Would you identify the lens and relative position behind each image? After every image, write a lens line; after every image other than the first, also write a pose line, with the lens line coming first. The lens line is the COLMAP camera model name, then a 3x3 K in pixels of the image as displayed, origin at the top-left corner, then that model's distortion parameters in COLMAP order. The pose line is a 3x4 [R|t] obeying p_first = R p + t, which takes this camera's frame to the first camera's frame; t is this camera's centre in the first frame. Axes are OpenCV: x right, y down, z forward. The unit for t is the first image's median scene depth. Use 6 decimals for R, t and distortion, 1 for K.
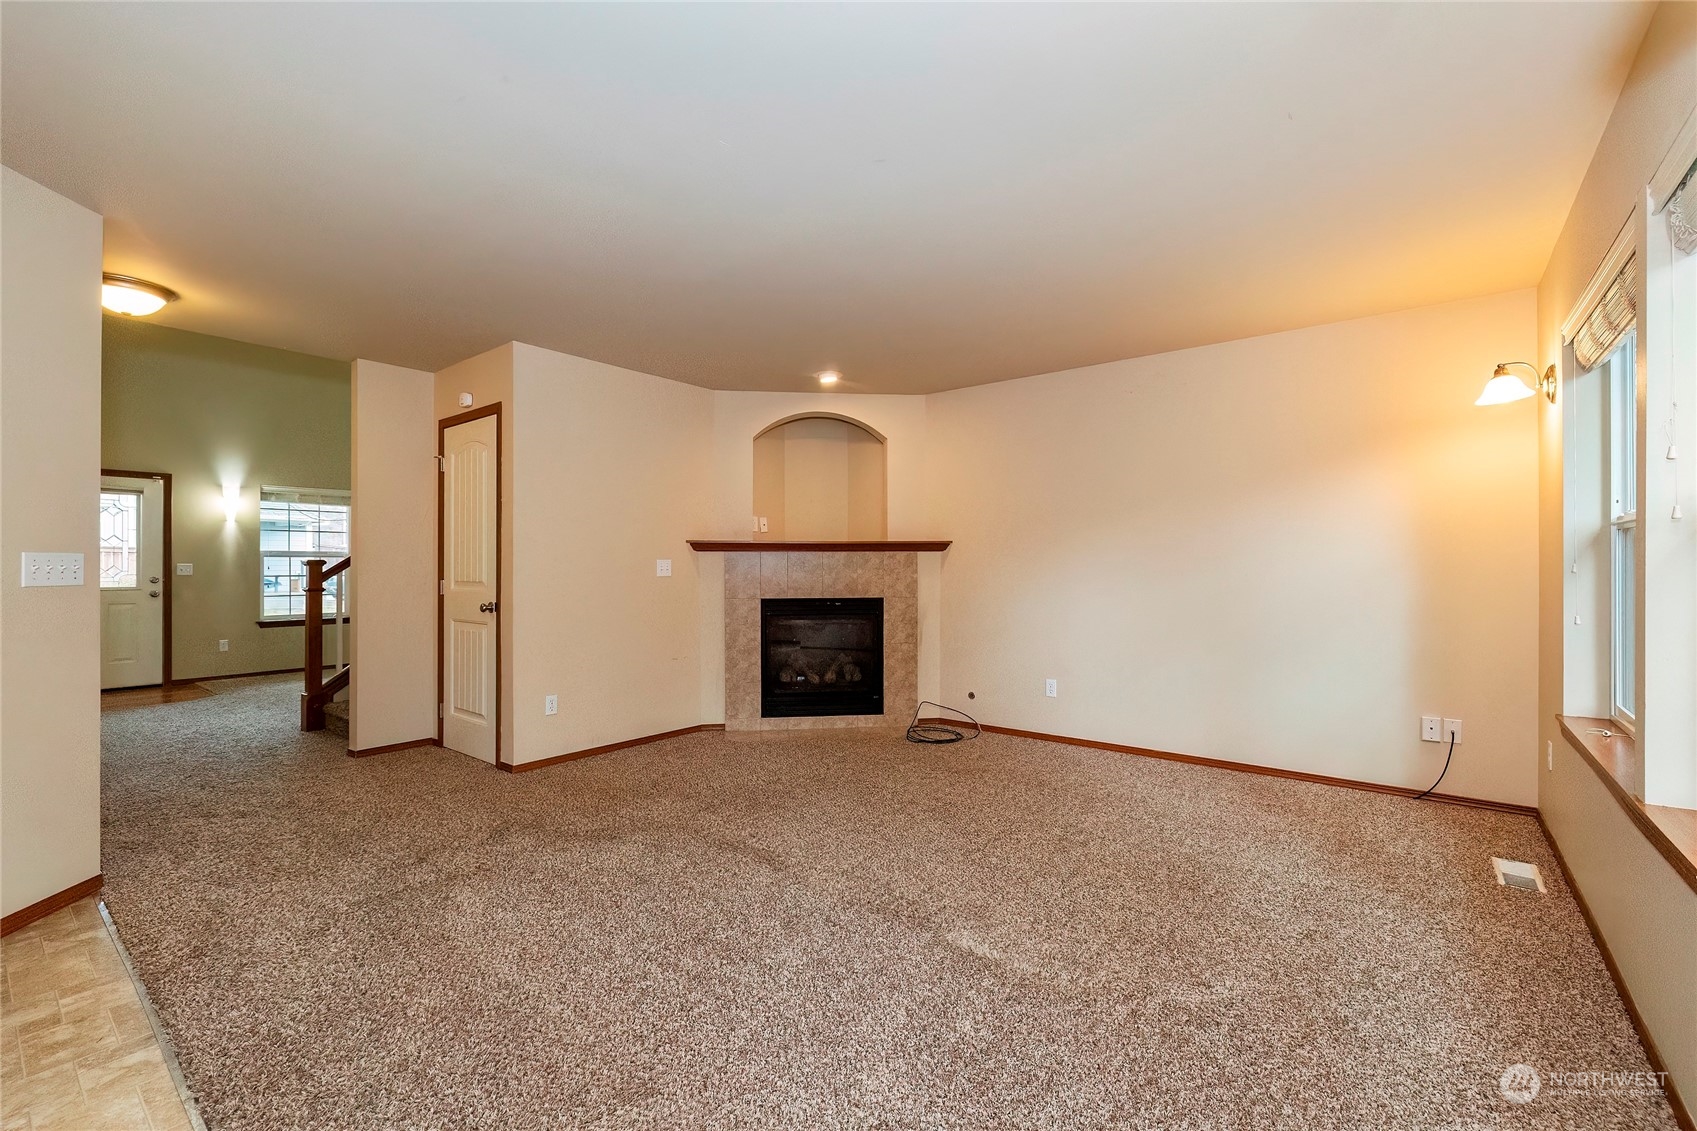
lens RADIAL K [[724.4, 0, 849.8], [0, 724.4, 562.0], [0, 0, 1]] dist [-0.000916, -0.000529]
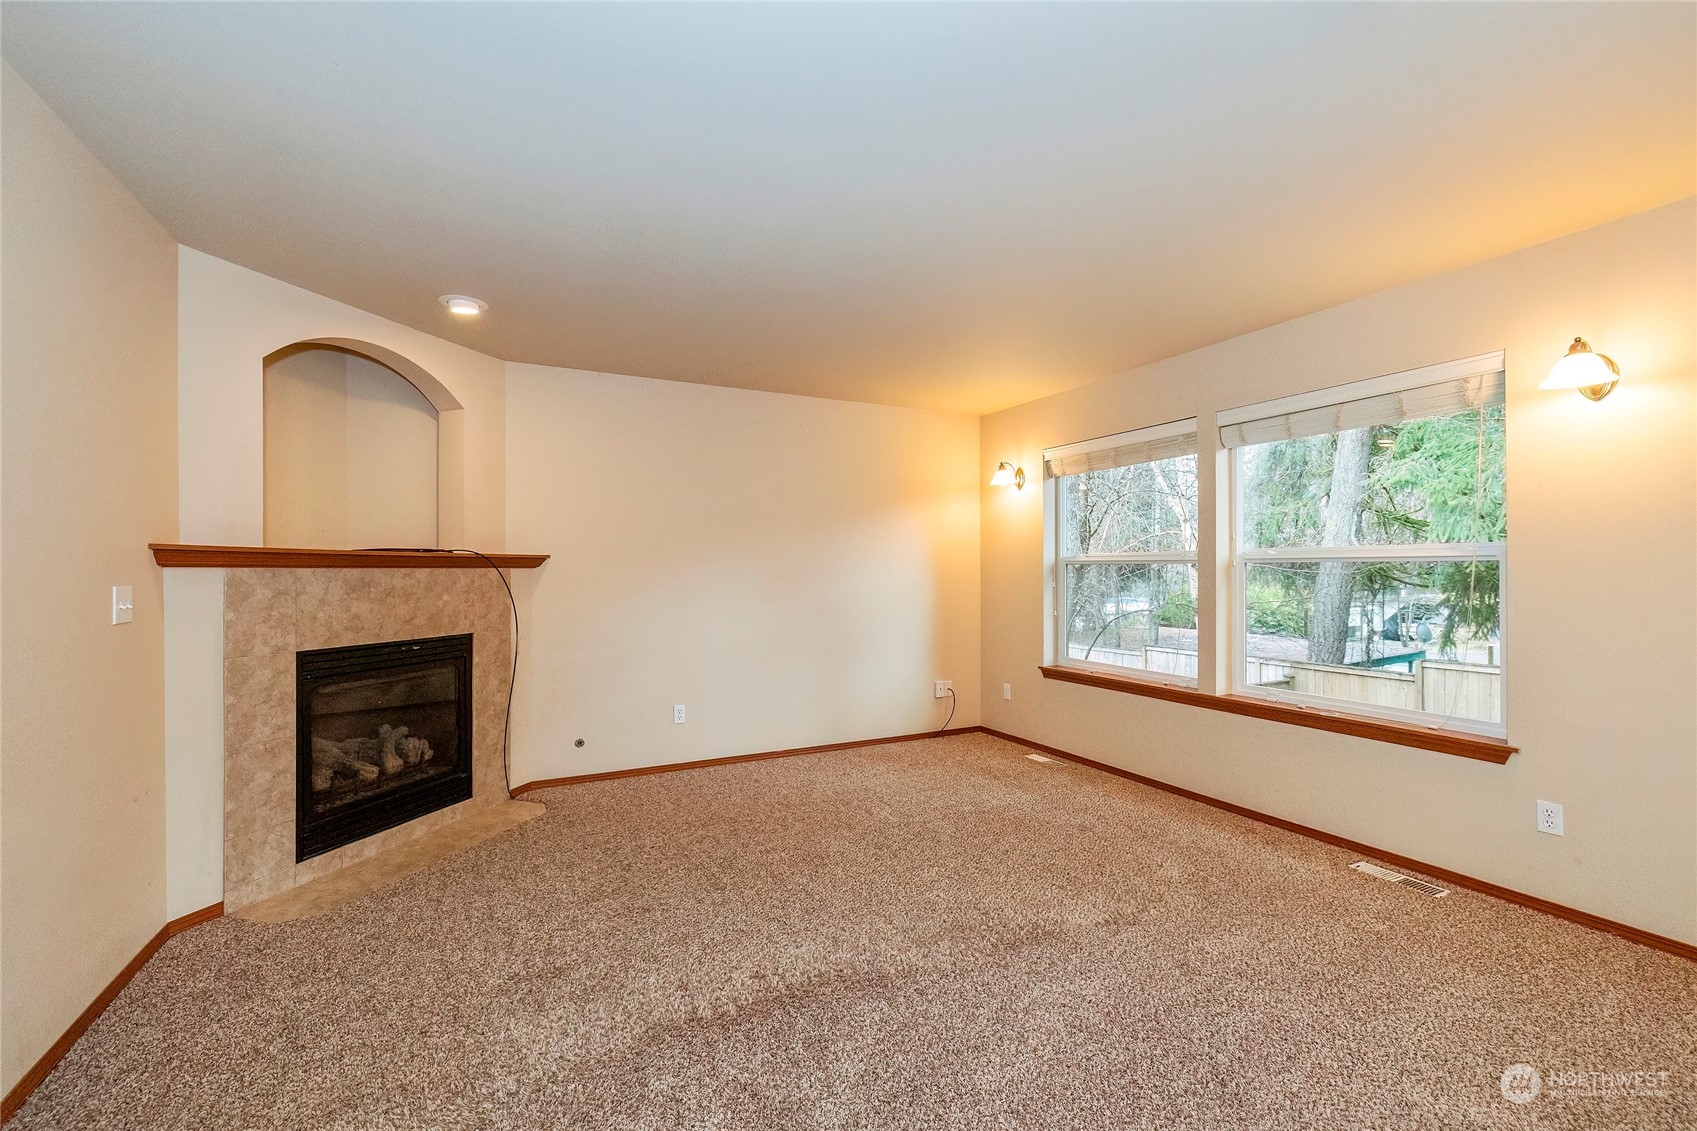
lens RADIAL K [[724.4, 0, 849.8], [0, 724.4, 562.0], [0, 0, 1]] dist [-0.000916, -0.000529]
pose [[0.409580, 0.010547, 0.912213, -0.459350], [-0.004346, 0.999944, -0.009610, -0.015410], [-0.912264, -0.000028, 0.409603, 0.378316]]
